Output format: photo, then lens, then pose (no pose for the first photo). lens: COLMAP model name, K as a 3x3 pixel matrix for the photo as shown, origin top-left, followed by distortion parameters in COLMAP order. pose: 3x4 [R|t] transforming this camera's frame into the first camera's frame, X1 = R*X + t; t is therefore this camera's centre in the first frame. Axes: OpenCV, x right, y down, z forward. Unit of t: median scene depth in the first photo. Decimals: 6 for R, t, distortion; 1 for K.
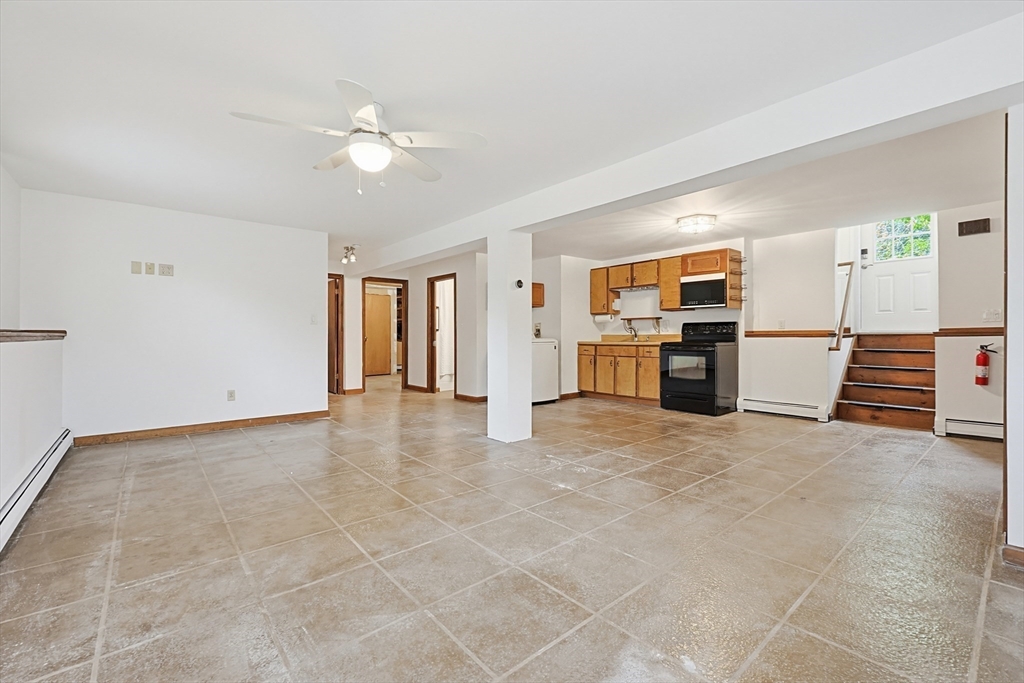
lens RADIAL K [[438.9, 0, 539.4], [0, 438.9, 335.1], [0, 0, 1]] dist [0.000323, 0.000070]
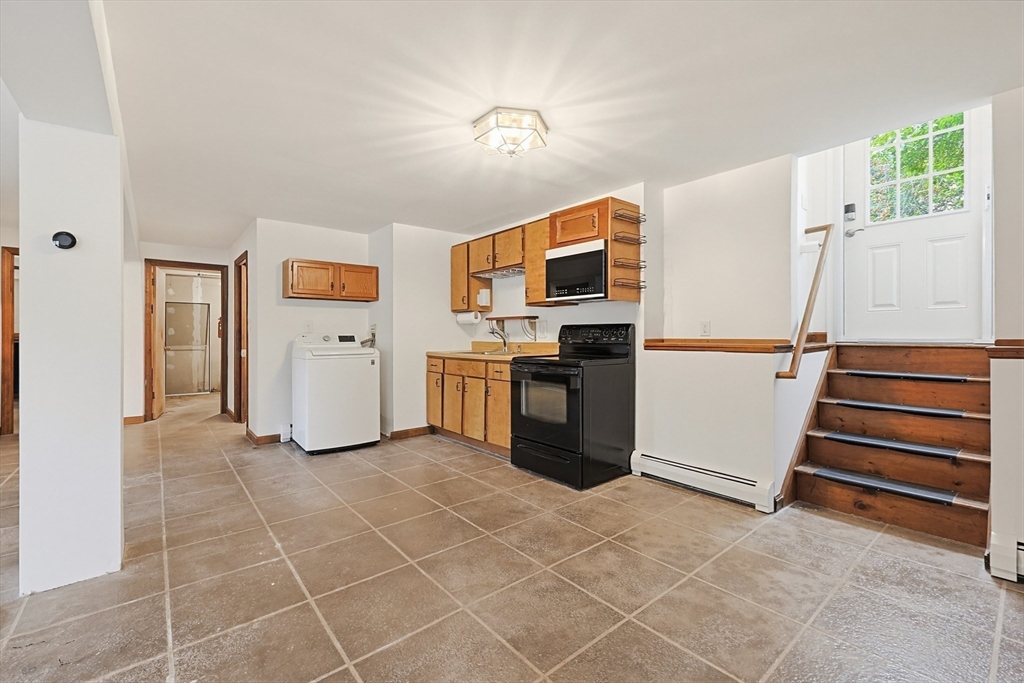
lens RADIAL K [[446.9, 0, 525.7], [0, 446.9, 335.6], [0, 0, 1]] dist [0.000085, 0.000368]
pose [[0.999893, 0.001841, -0.014489, 0.333603], [-0.001831, 0.999998, 0.000716, -0.015074], [0.014490, -0.000689, 0.999895, 0.415099]]
